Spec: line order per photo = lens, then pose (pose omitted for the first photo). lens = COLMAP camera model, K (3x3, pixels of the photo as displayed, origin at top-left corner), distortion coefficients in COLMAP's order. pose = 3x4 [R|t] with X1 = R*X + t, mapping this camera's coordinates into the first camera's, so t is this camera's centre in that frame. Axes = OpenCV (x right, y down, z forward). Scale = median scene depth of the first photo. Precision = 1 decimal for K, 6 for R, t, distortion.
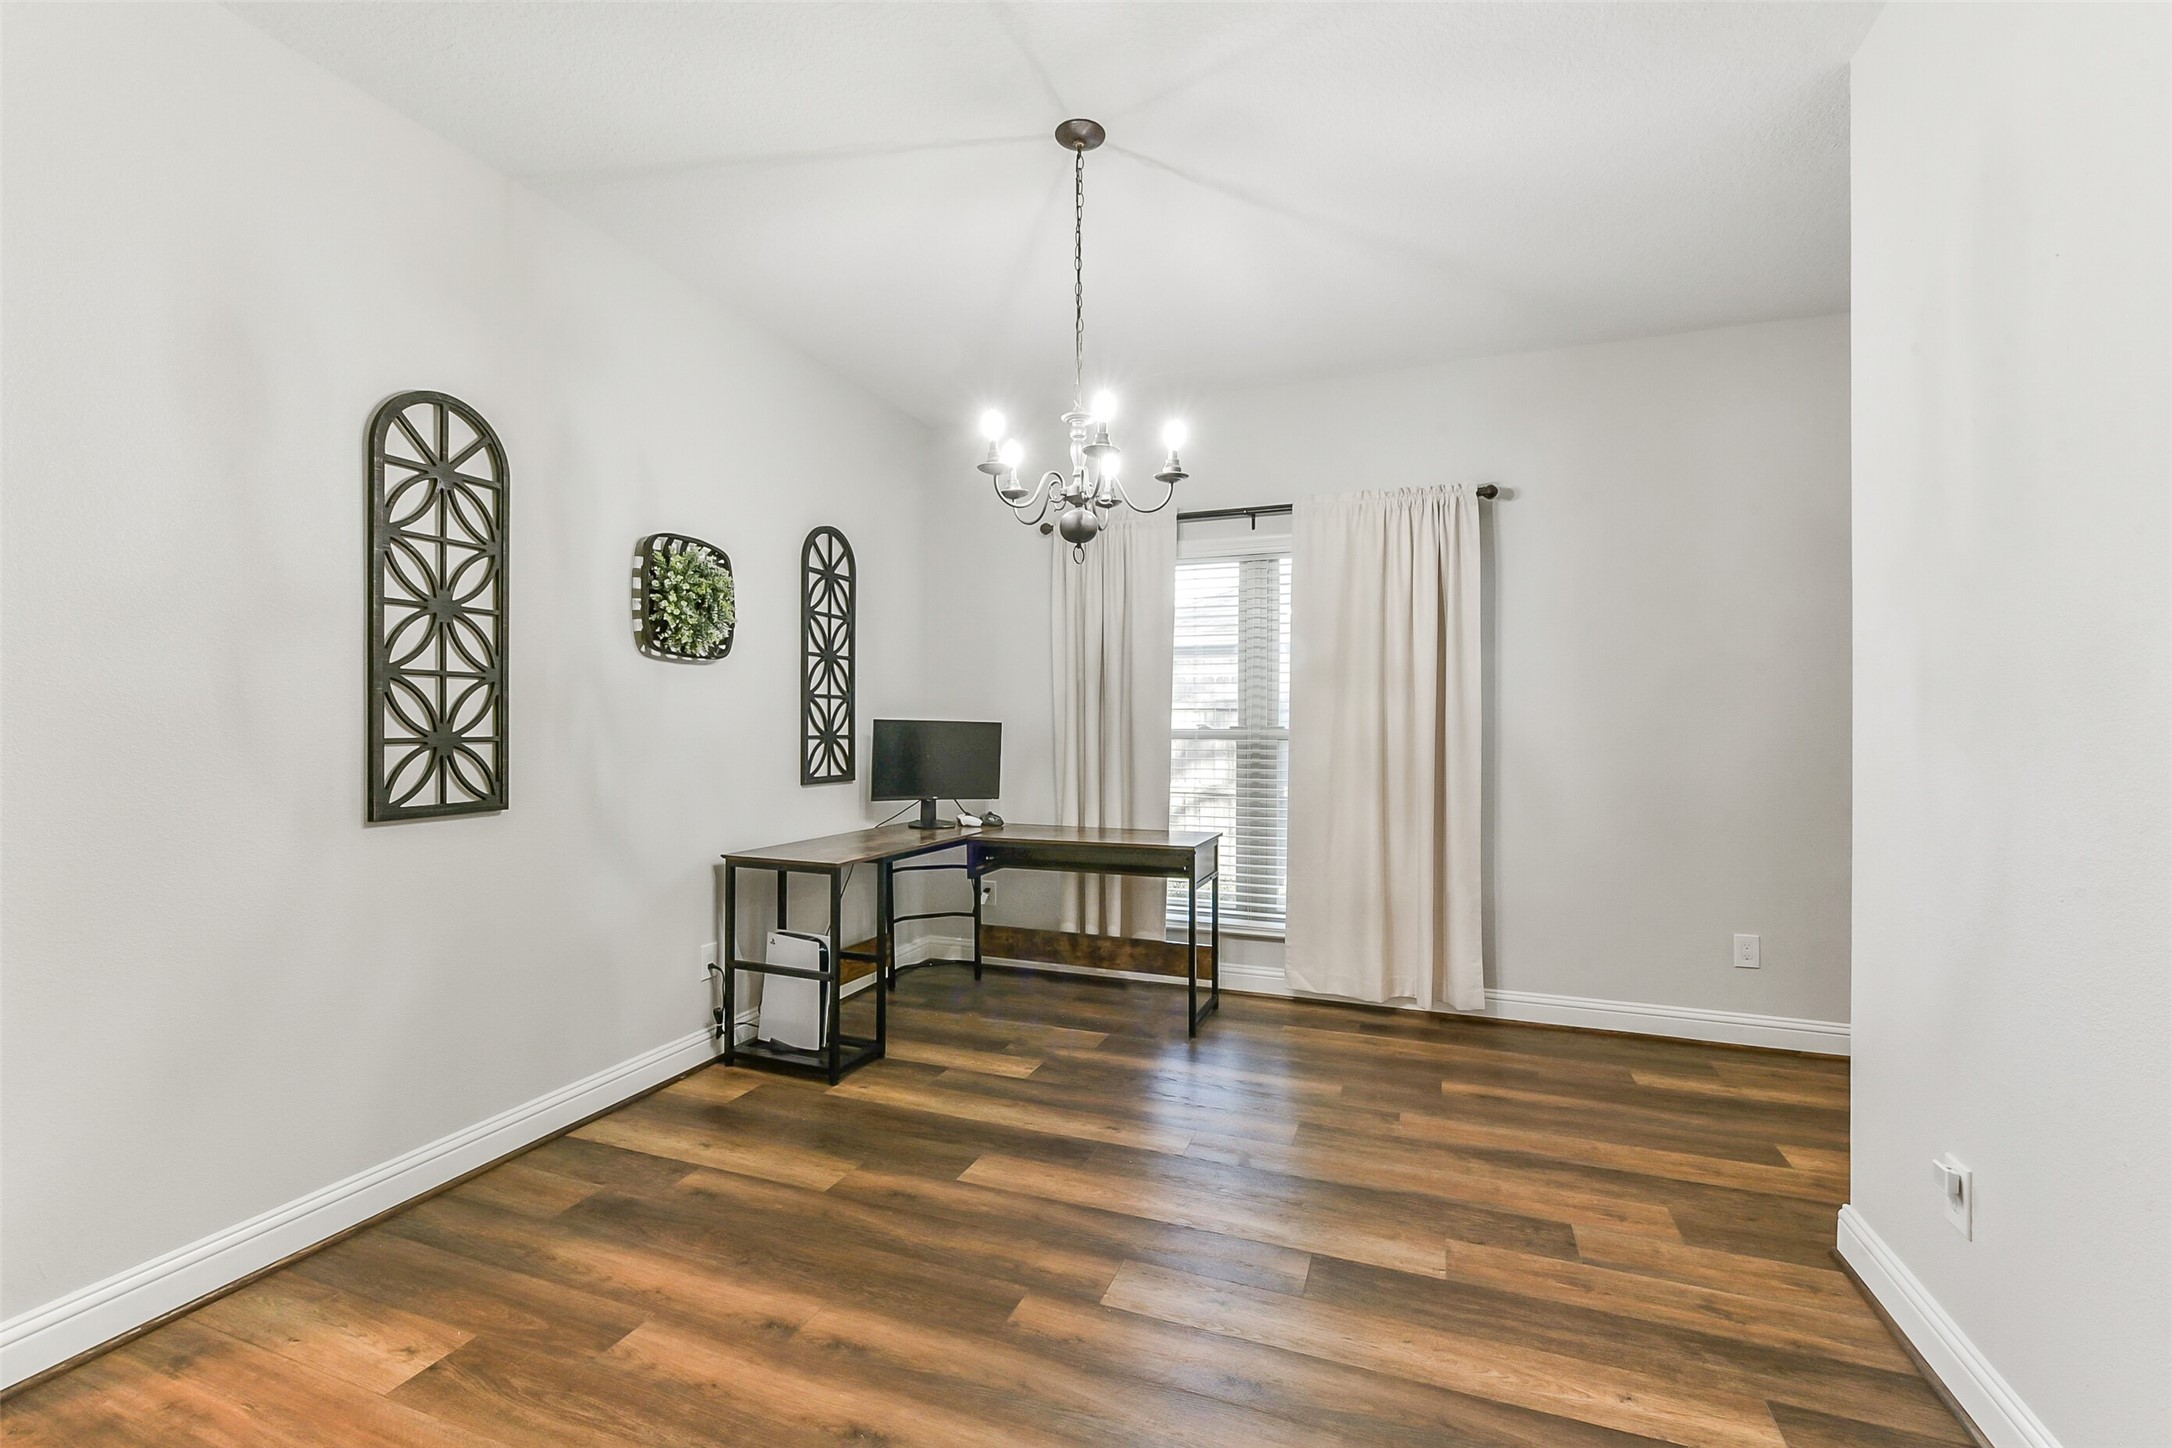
lens RADIAL K [[934.6, 0, 1067.8], [0, 934.6, 717.6], [0, 0, 1]] dist [0.007520, -0.000424]
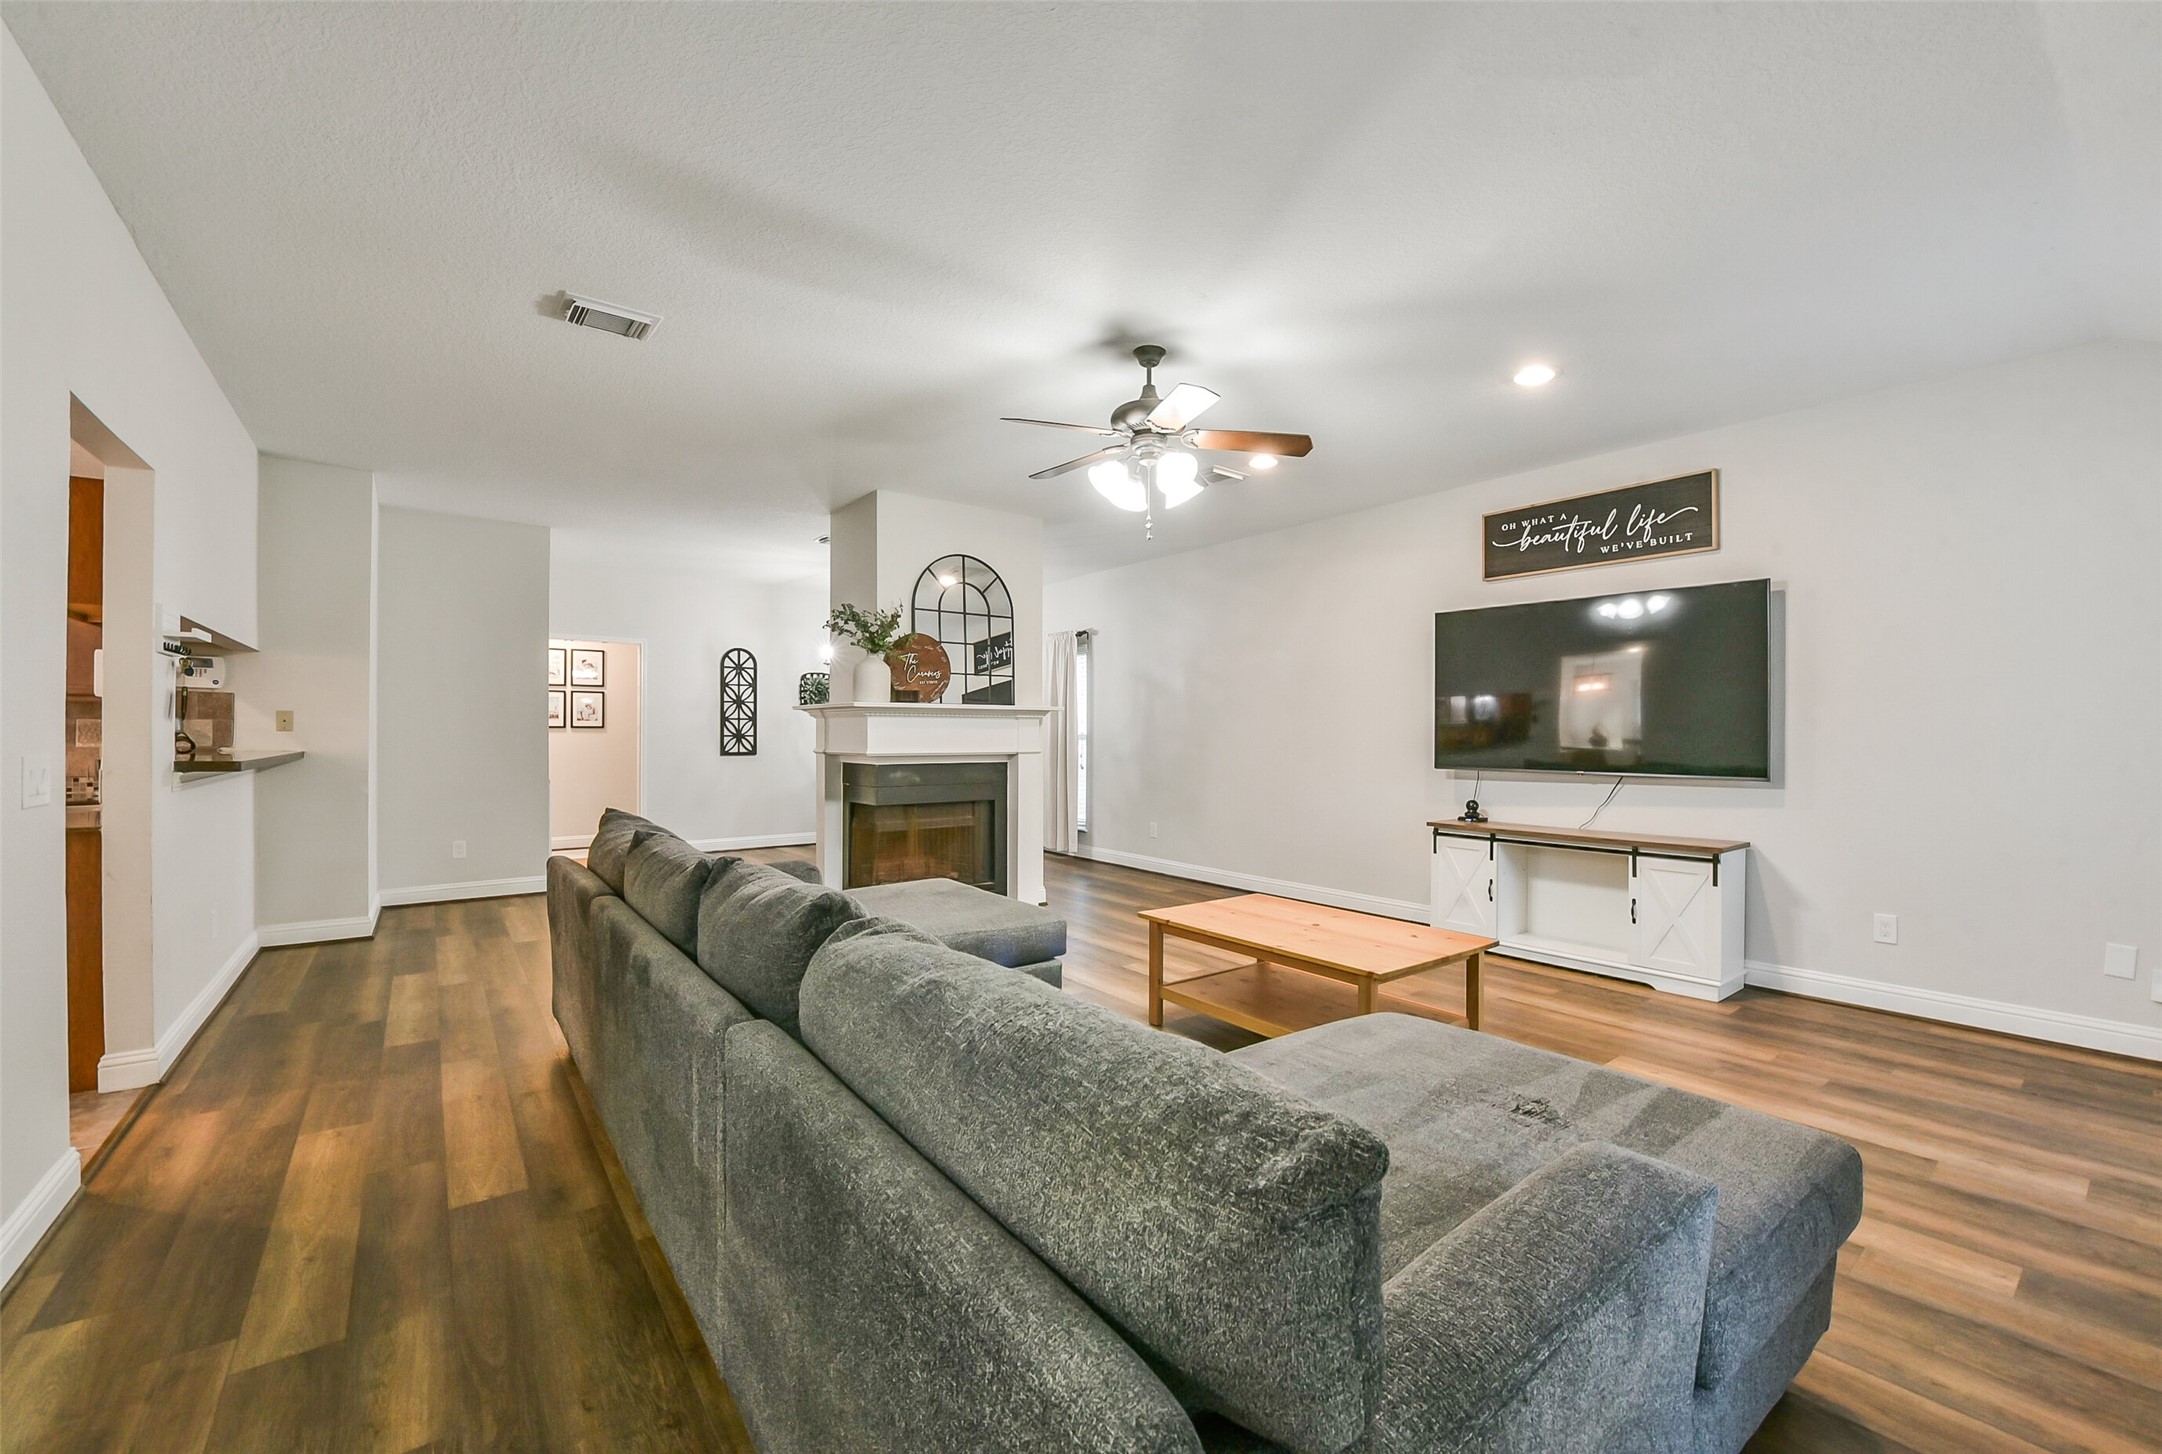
lens RADIAL K [[882.6, 0, 1086.5], [0, 882.6, 731.2], [0, 0, 1]] dist [-0.012945, -0.000364]
pose [[0.849875, 0.000175, -0.526984, 2.037173], [0.002369, 0.999989, 0.004152, -0.005863], [0.526979, -0.004777, 0.849865, -1.108651]]
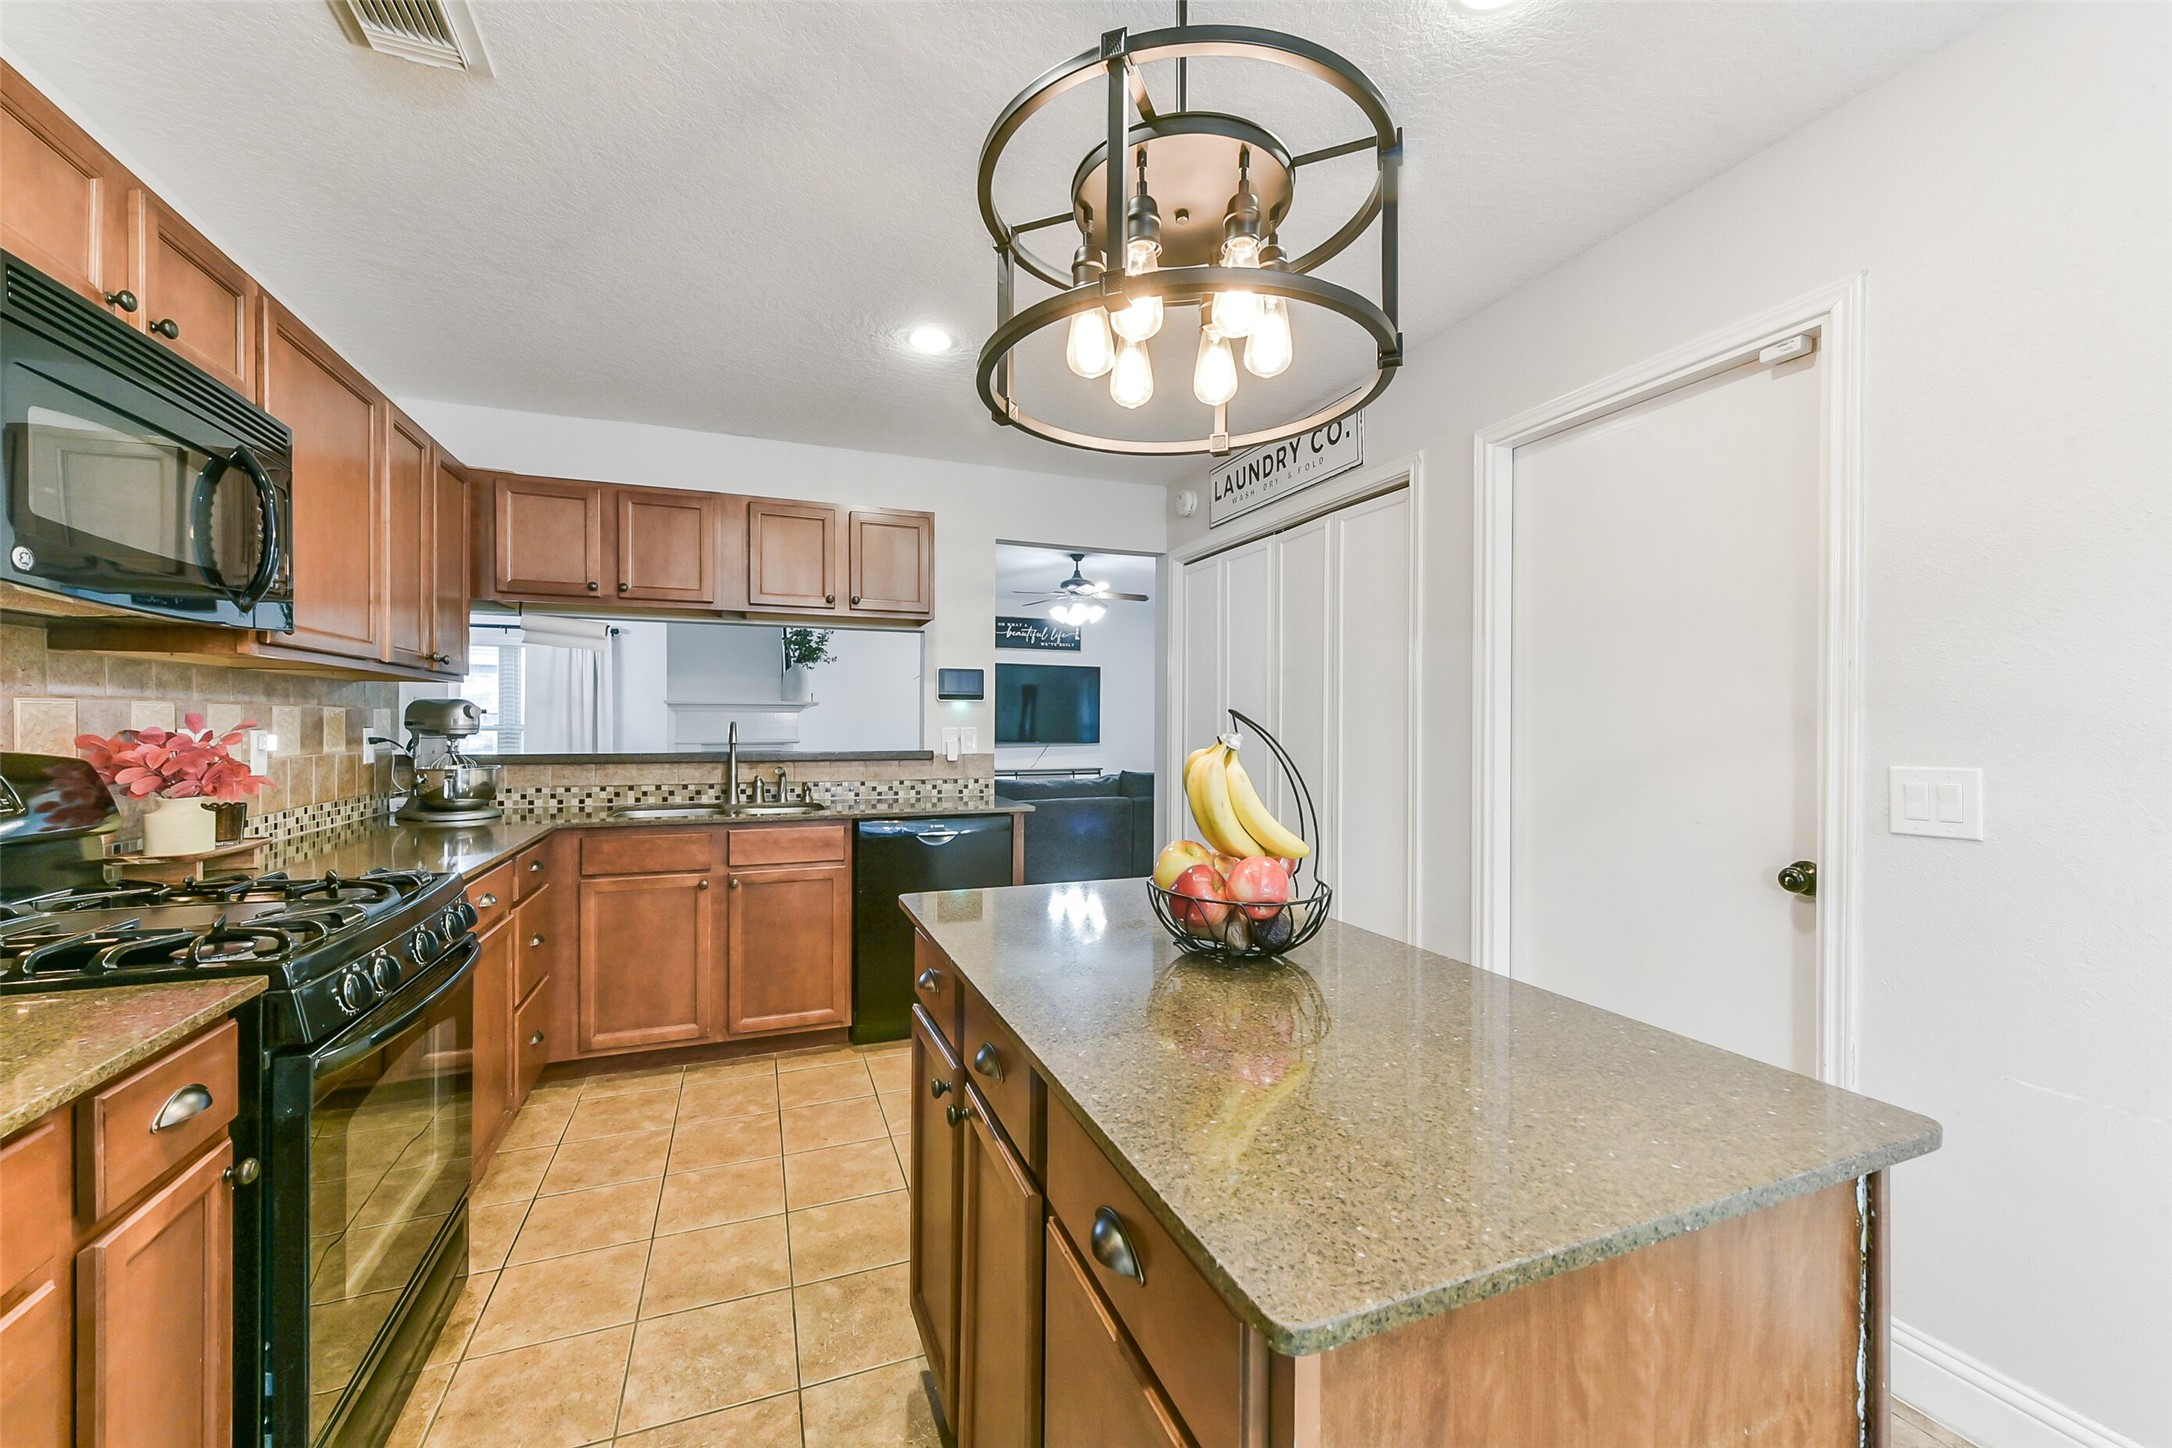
lens RADIAL K [[843.6, 0, 1084.1], [0, 843.6, 728.7], [0, 0, 1]] dist [0.005749, -0.002687]
pose [[0.732433, -0.002339, 0.680835, -0.222920], [-0.007650, 0.999903, 0.011666, -0.017641], [-0.680796, -0.013753, 0.732344, -1.926921]]
